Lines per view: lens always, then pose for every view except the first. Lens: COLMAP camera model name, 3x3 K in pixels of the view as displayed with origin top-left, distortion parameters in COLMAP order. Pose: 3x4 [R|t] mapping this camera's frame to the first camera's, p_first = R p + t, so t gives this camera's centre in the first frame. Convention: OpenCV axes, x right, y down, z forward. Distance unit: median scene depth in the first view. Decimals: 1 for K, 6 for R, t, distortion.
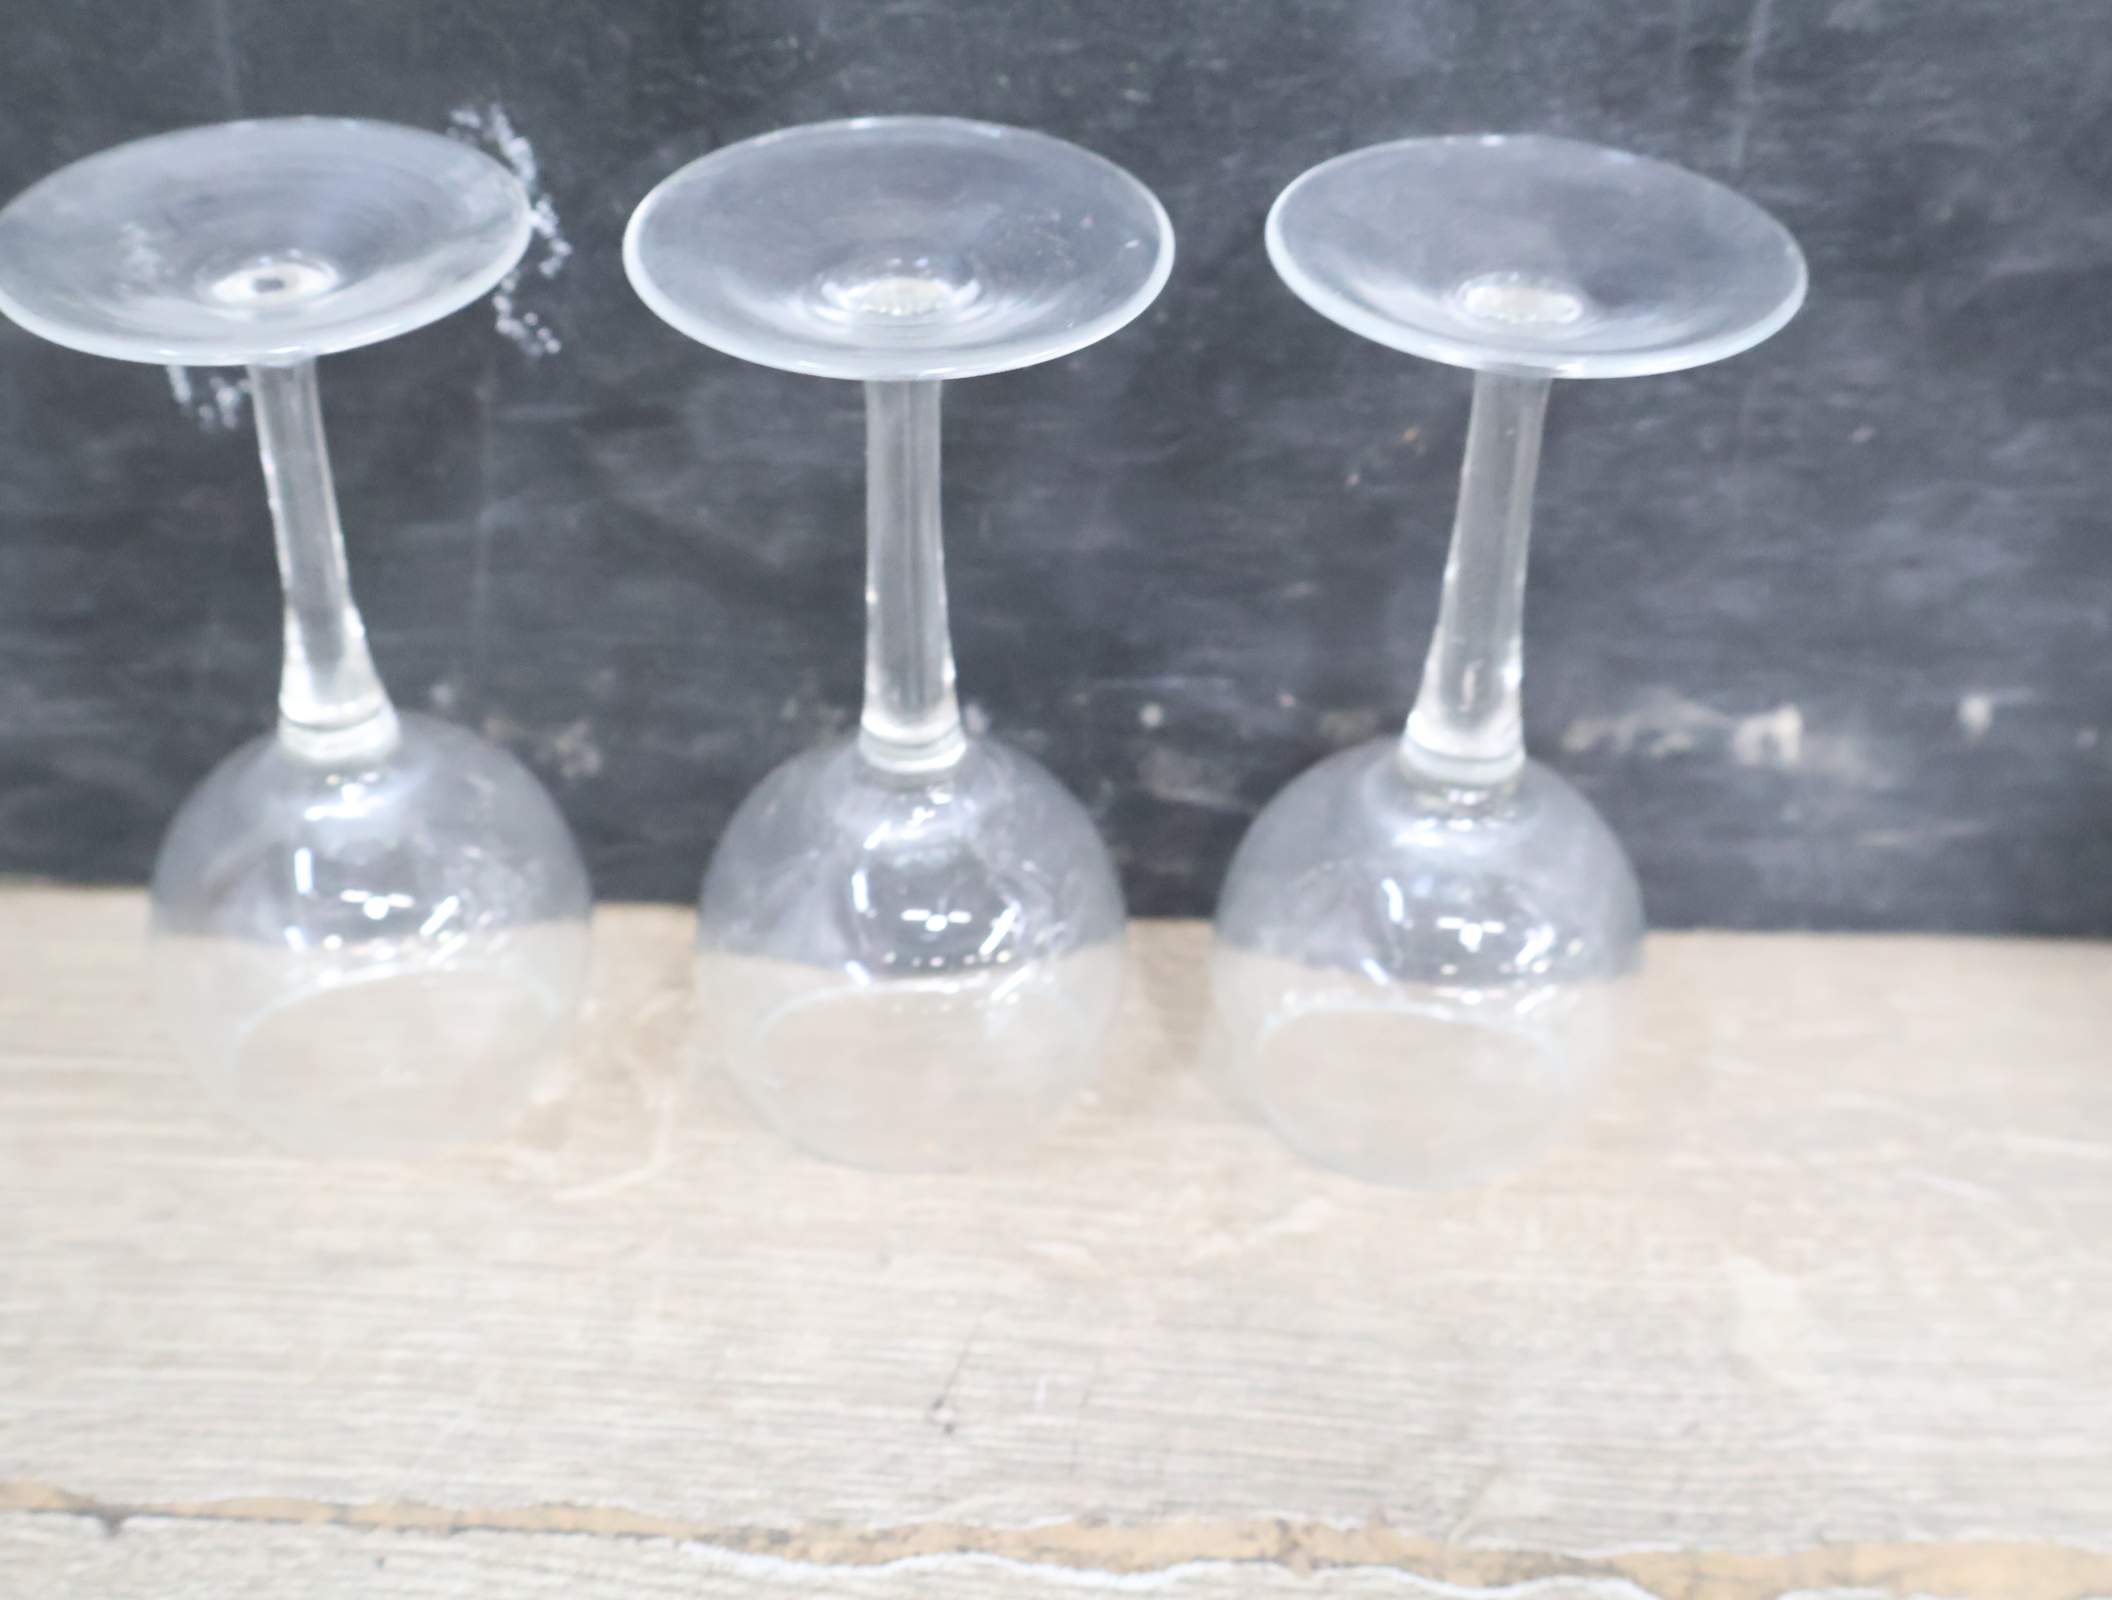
lens RADIAL K [[2761.3, 0, 1053.9], [0, 2761.3, 788.8], [0, 0, 1]] dist [0.009810, 0.000000]
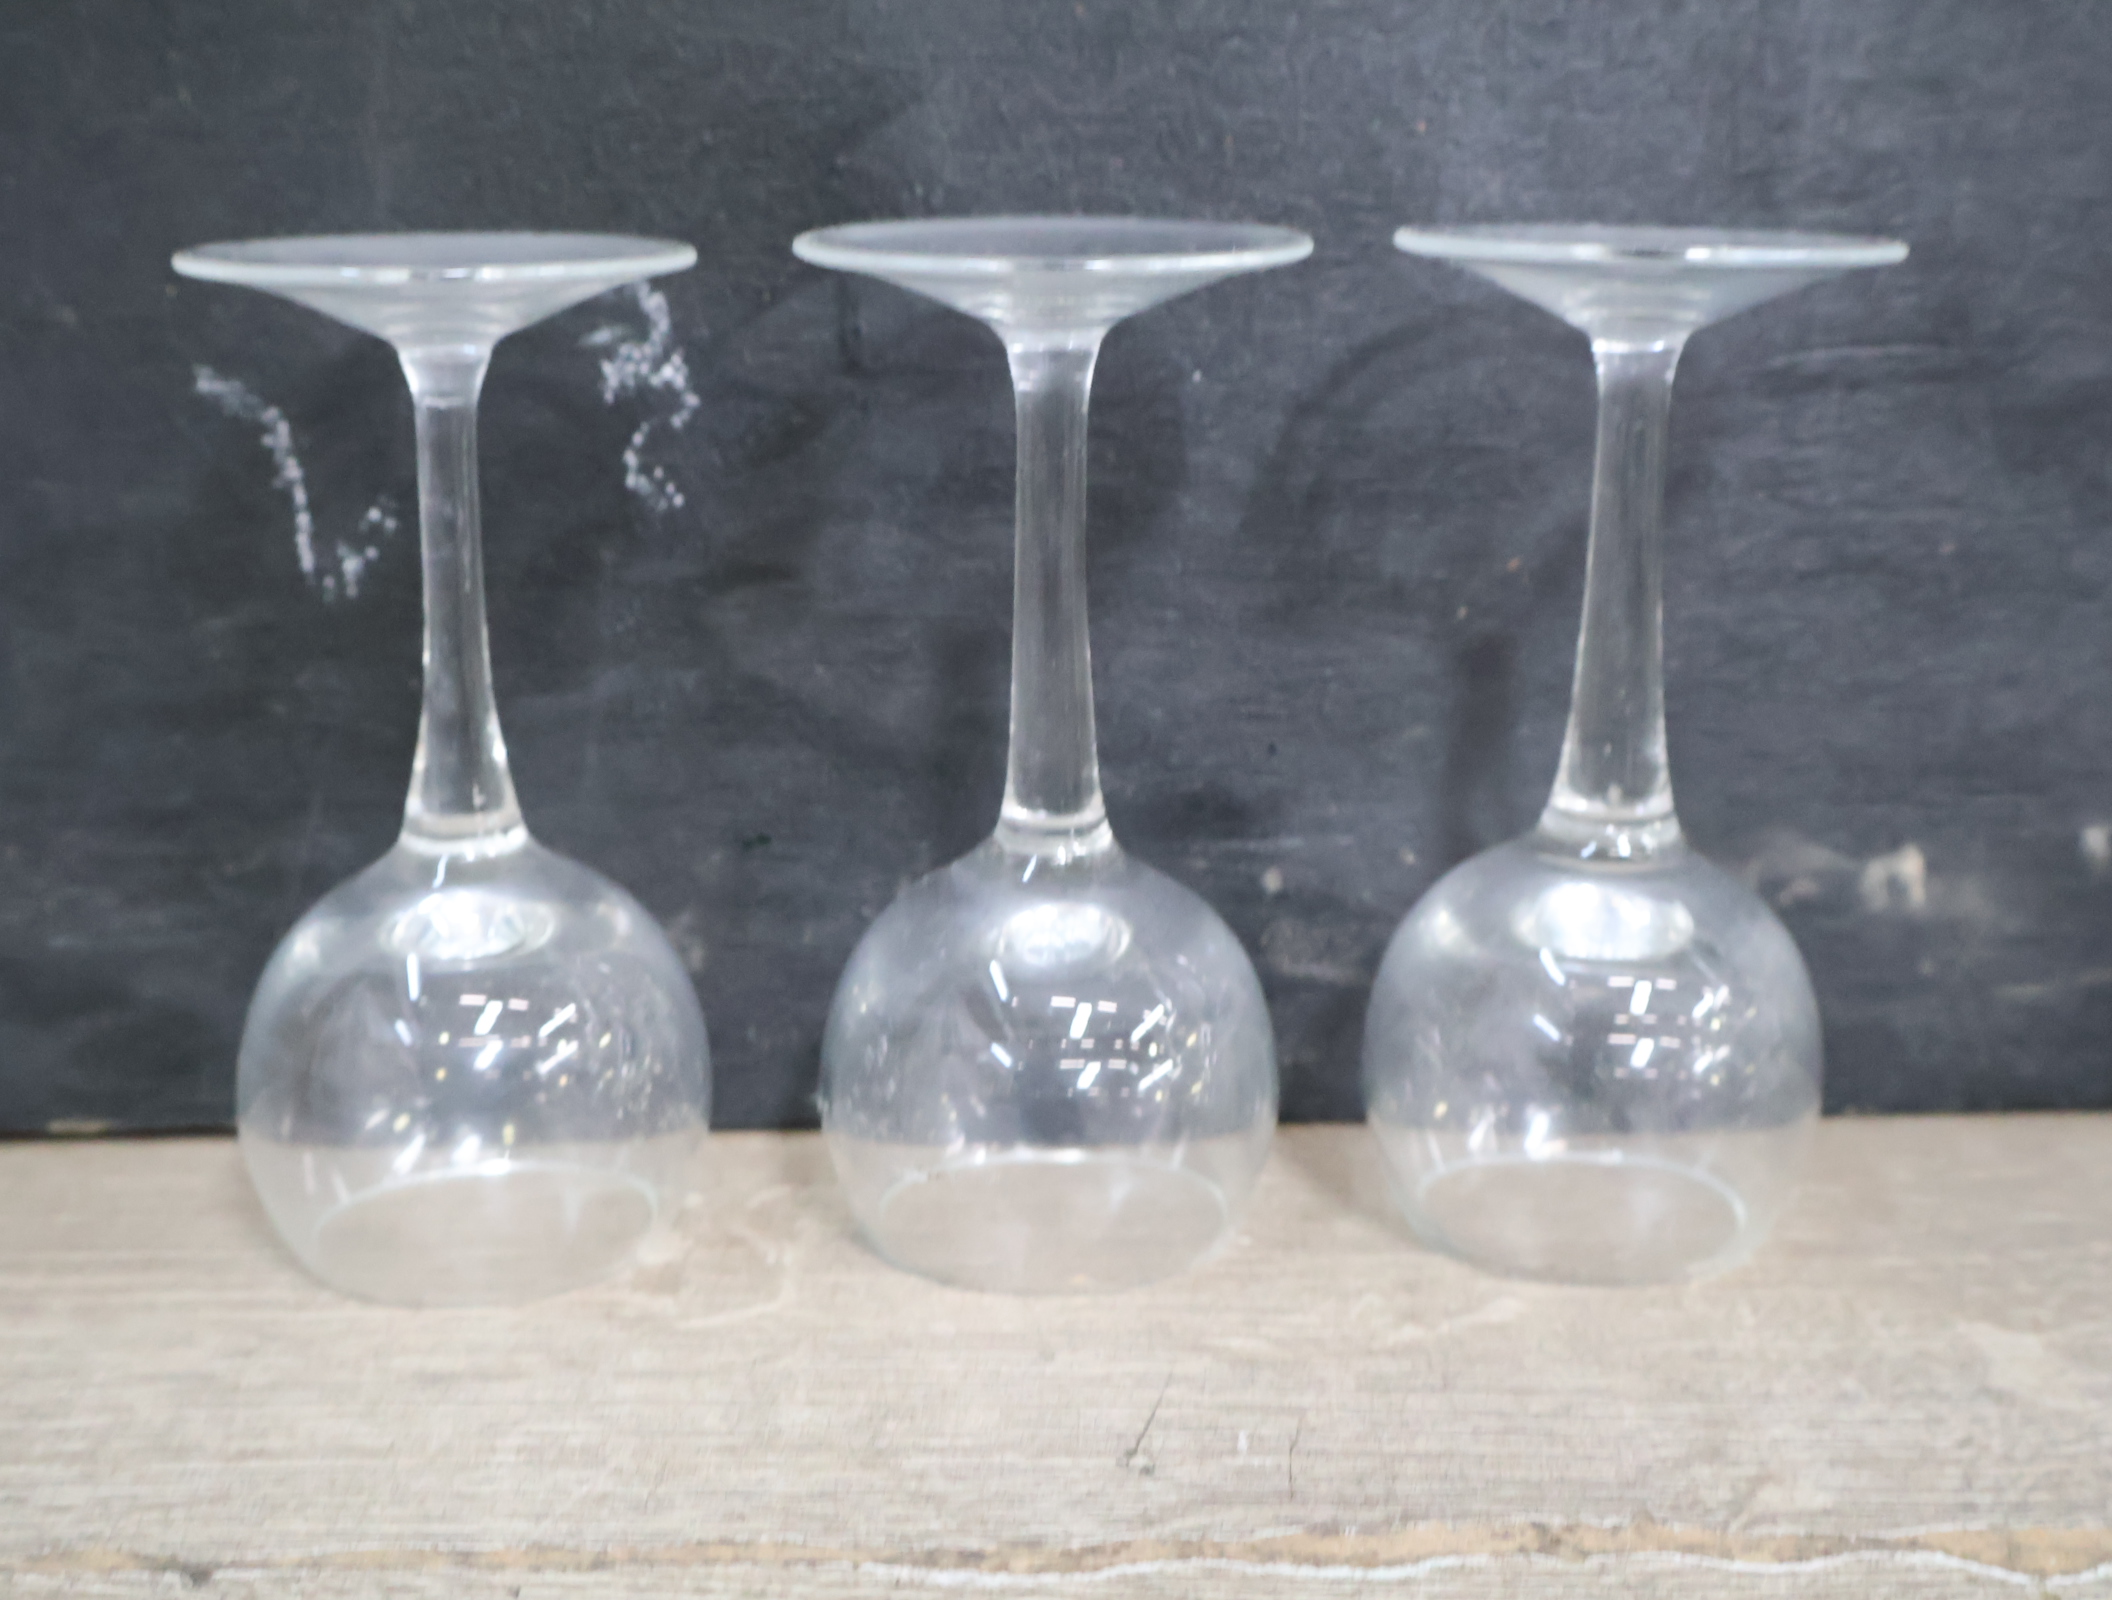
lens RADIAL K [[2761.3, 0, 1048.8], [0, 2761.3, 783.6], [0, 0, 1]] dist [0.009810, 0.000000]
pose [[0.998351, -0.030411, 0.048696, -0.100772], [0.046678, 0.923773, -0.380085, 0.345932], [-0.033426, 0.381731, 0.923669, 0.091295]]
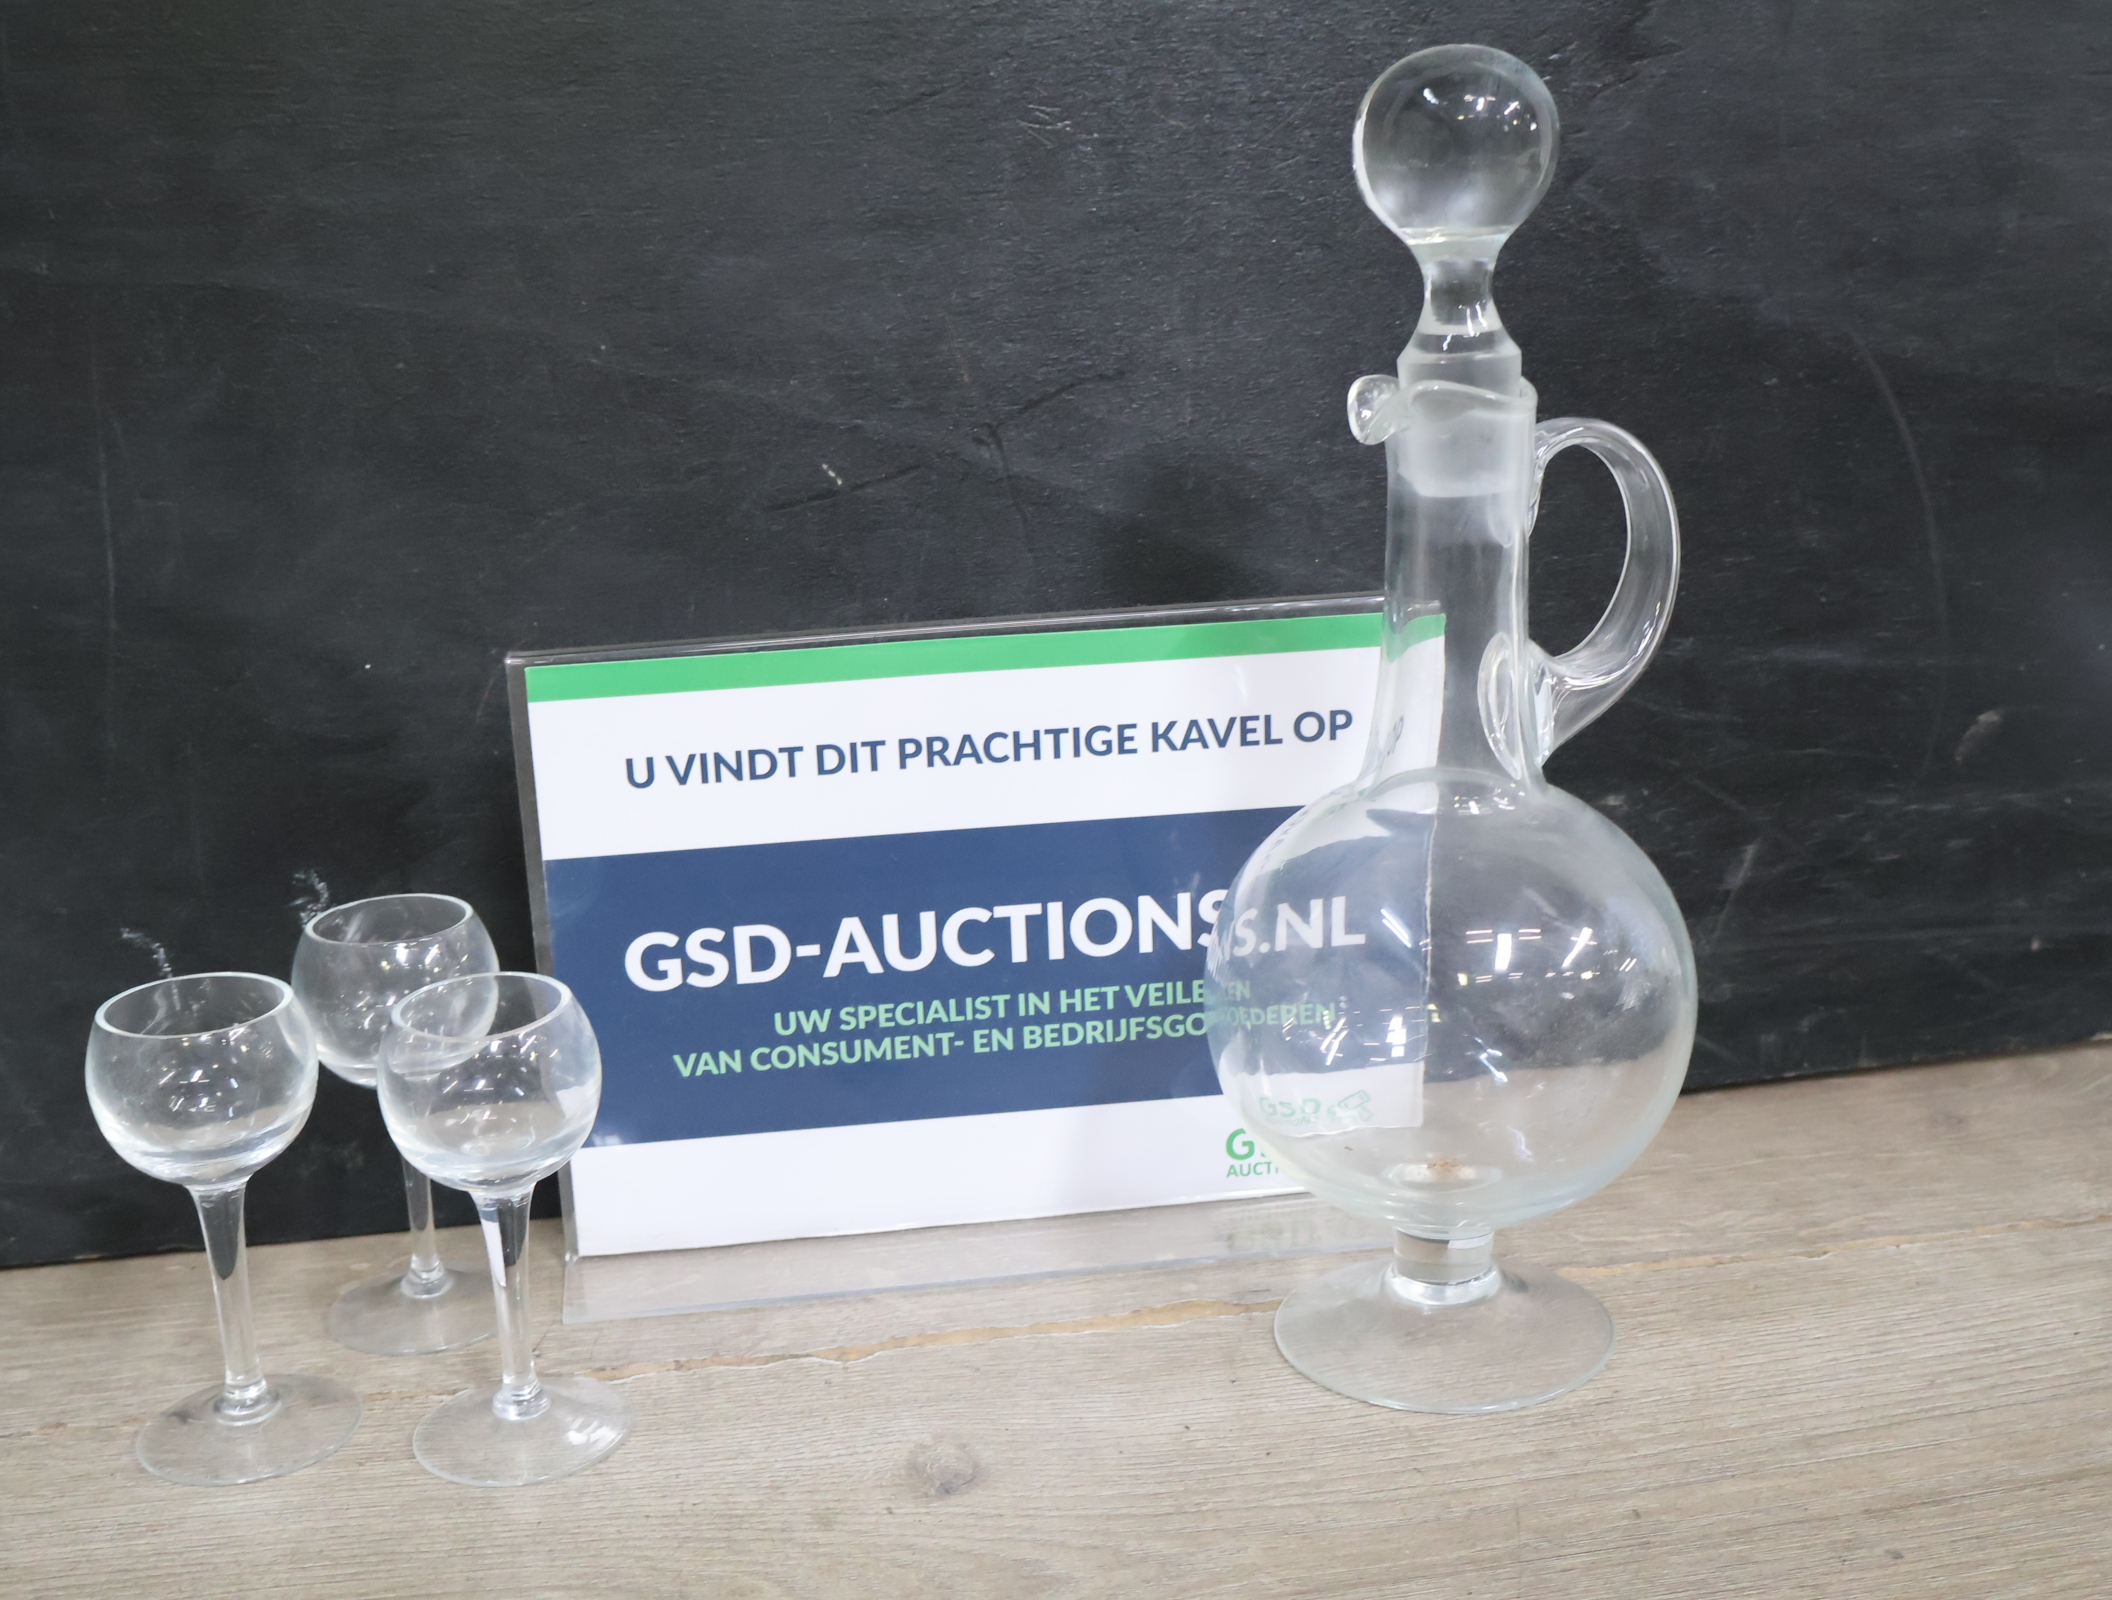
lens RADIAL K [[2761.3, 0, 1059.4], [0, 2761.3, 793.0], [0, 0, 1]] dist [0.009810, 0.000000]
pose [[0.982570, -0.098420, 0.157704, 0.072675], [0.149647, 0.922066, -0.356932, 0.671574], [-0.110284, 0.374311, 0.920722, -1.375749]]
